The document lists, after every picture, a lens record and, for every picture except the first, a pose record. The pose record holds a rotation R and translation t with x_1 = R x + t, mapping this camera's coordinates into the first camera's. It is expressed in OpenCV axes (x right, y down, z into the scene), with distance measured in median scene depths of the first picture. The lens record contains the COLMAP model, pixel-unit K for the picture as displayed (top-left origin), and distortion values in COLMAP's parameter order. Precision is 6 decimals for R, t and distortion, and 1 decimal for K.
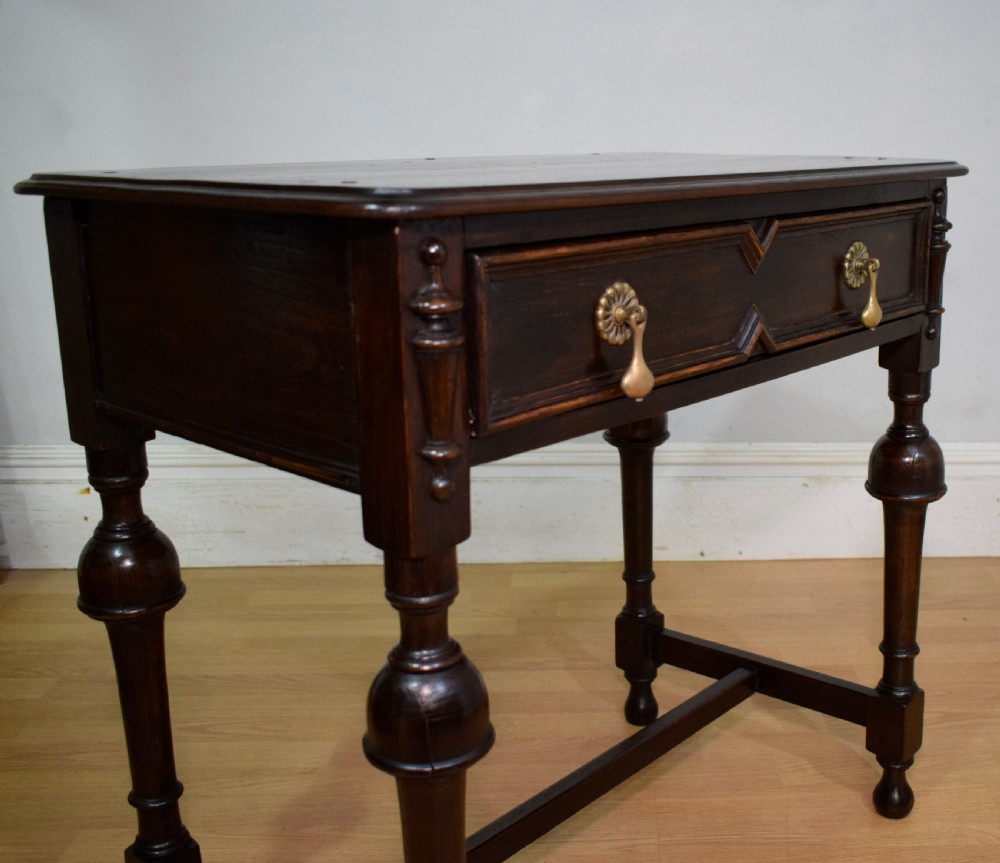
lens RADIAL K [[1169.5, 0, 654.3], [0, 1169.5, 421.3], [0, 0, 1]] dist [-0.018768, -0.009385]
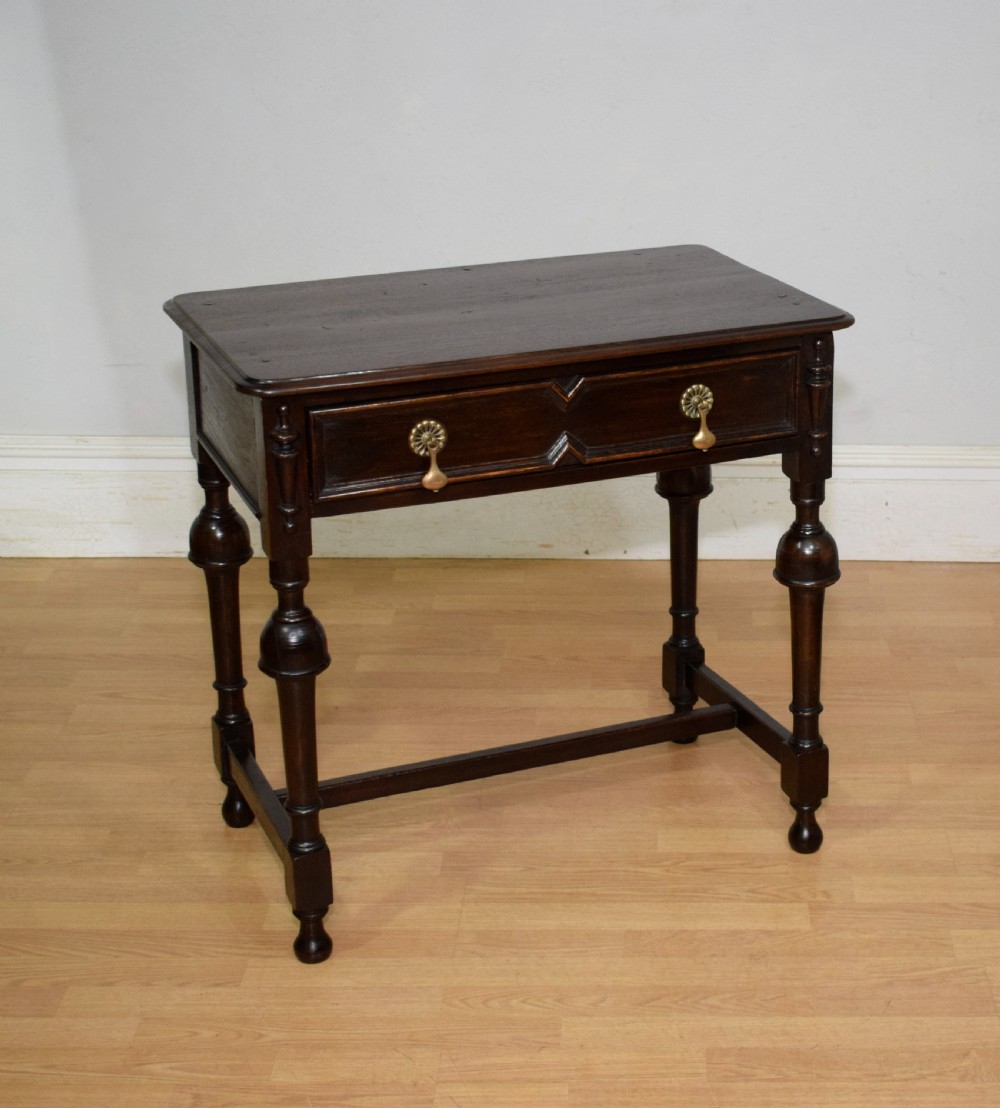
lens RADIAL K [[2045.9, 0, 687.4], [0, 2045.9, 552.5], [0, 0, 1]] dist [-0.020167, 0.017049]
pose [[0.999544, 0.017814, -0.024399, 0.184455], [-0.014778, 0.992737, 0.119394, -0.104480], [0.026349, -0.118979, 0.992547, -0.794312]]
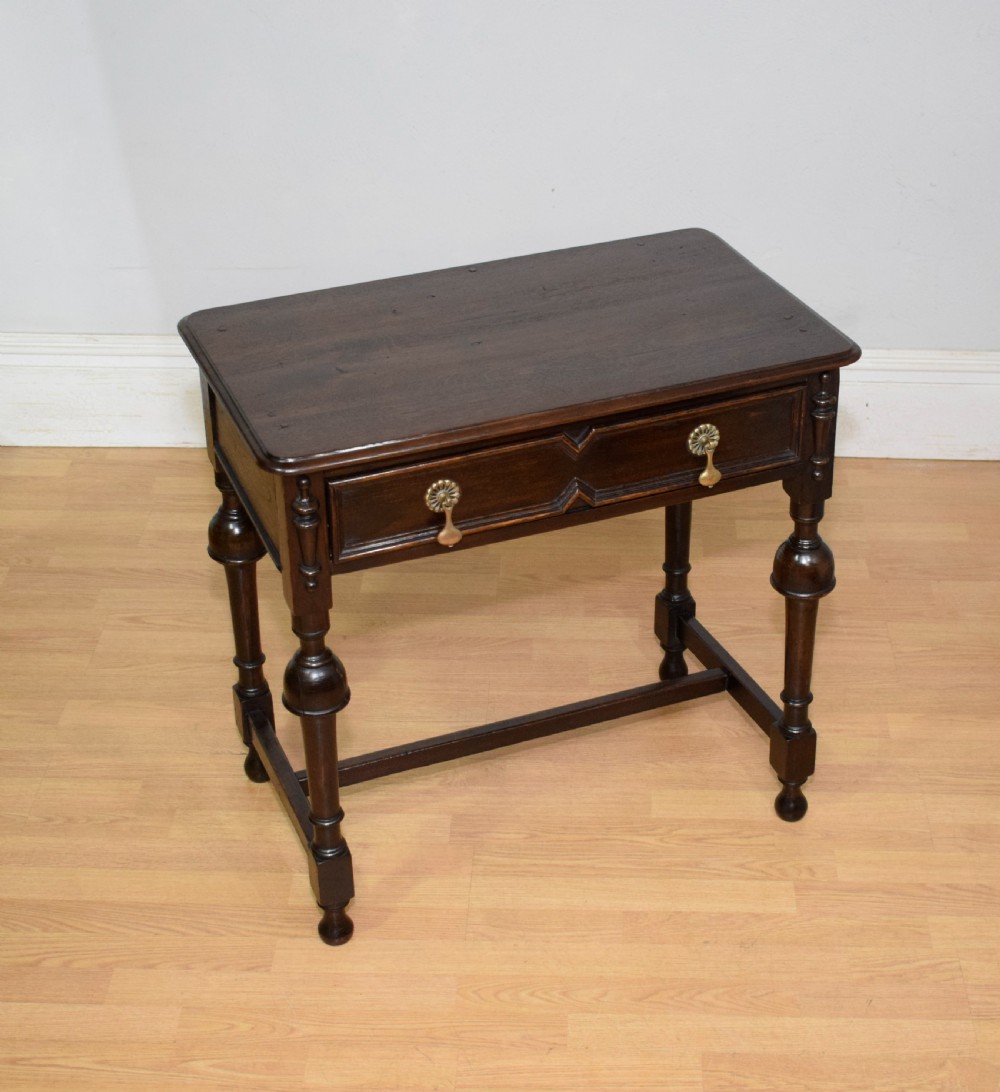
lens RADIAL K [[1903.2, 0, 562.3], [0, 1903.2, 589.6], [0, 0, 1]] dist [-0.018404, -0.015435]
pose [[0.997672, 0.036870, -0.057361, 0.142288], [-0.016738, 0.947891, 0.318156, -0.330978], [0.066102, -0.316455, 0.946302, -0.697454]]
